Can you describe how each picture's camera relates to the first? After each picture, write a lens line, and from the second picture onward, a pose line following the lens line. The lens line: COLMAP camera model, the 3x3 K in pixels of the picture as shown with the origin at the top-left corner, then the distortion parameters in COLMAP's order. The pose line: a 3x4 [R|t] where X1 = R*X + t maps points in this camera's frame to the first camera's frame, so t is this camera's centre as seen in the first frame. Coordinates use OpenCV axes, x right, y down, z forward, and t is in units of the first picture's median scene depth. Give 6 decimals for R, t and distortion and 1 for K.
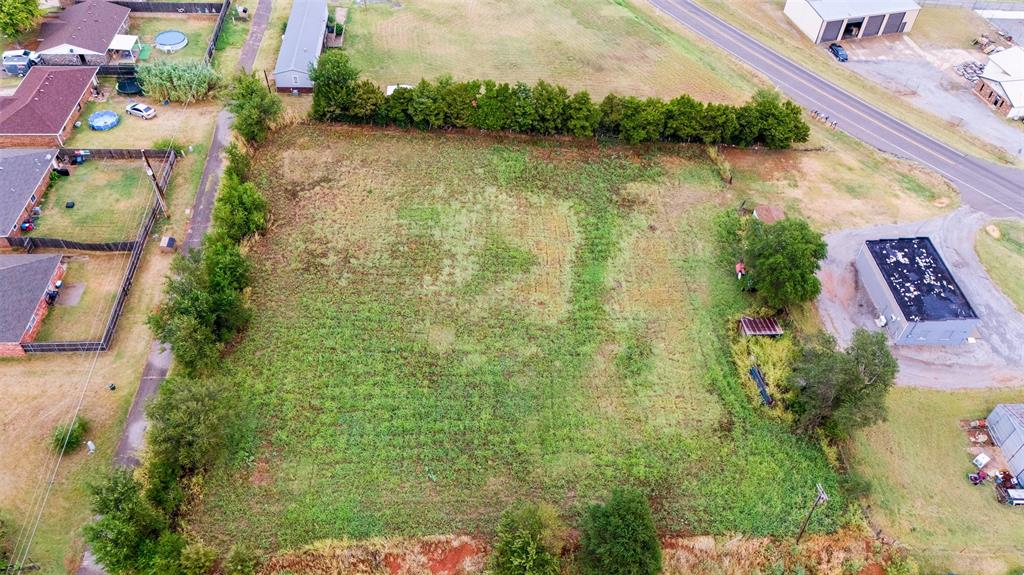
lens RADIAL K [[781.1, 0, 512.0], [0, 781.1, 287.5], [0, 0, 1]] dist [0.064016, -0.054900]
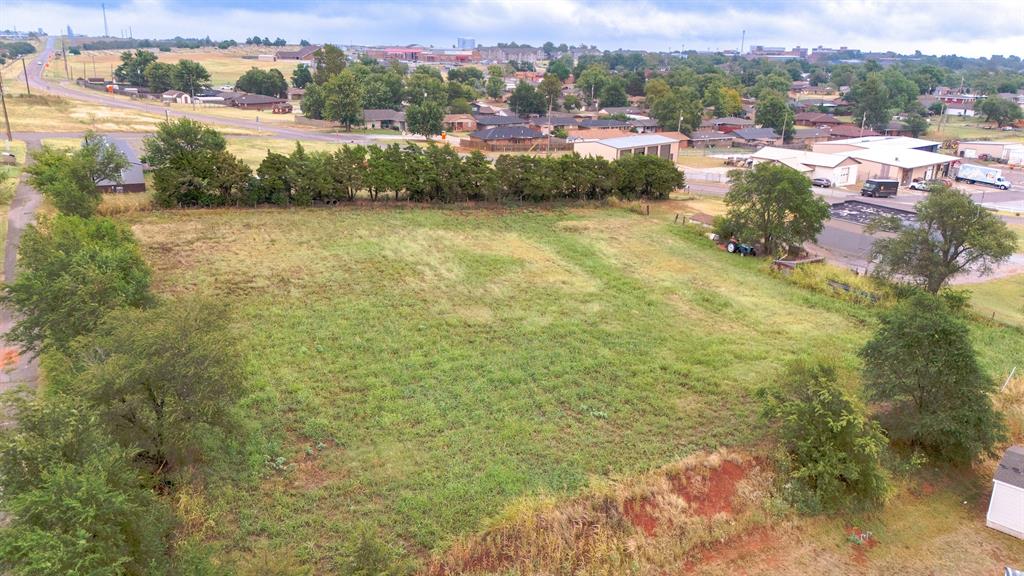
lens RADIAL K [[753.7, 0, 512.6], [0, 753.7, 282.1], [0, 0, 1]] dist [0.078411, -0.081414]
pose [[0.899265, -0.154478, 0.409217, -0.287663], [0.325482, 0.861322, -0.390110, 0.271065], [-0.292204, 0.484005, 0.824837, 0.379429]]
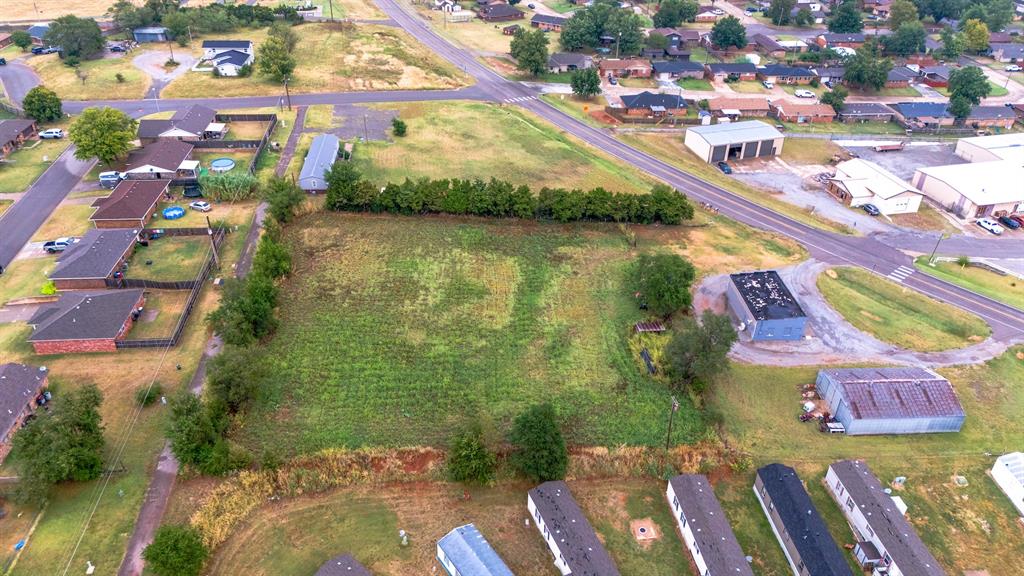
lens RADIAL K [[753.7, 0, 512.6], [0, 753.7, 282.1], [0, 0, 1]] dist [0.078411, -0.081414]
pose [[0.999530, -0.030033, 0.006191, 0.064984], [0.030650, 0.972308, -0.231685, 0.249971], [0.000939, 0.231766, 0.972771, -0.278604]]
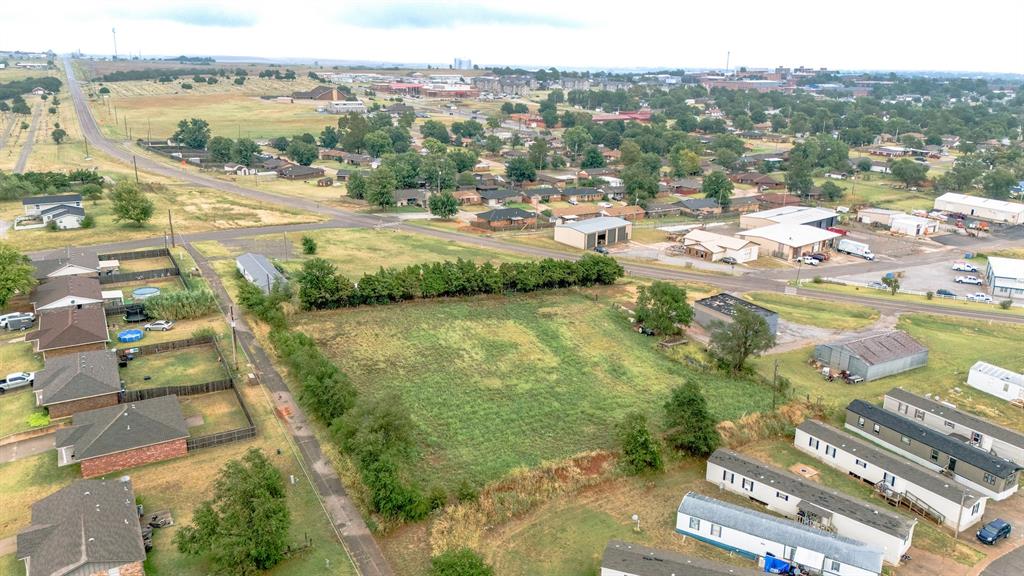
lens RADIAL K [[753.7, 0, 512.6], [0, 753.7, 282.1], [0, 0, 1]] dist [0.078411, -0.081414]
pose [[0.896067, -0.155507, 0.415791, -0.508067], [0.331565, 0.857249, -0.393939, 0.389075], [-0.295176, 0.490858, 0.819713, -0.151189]]
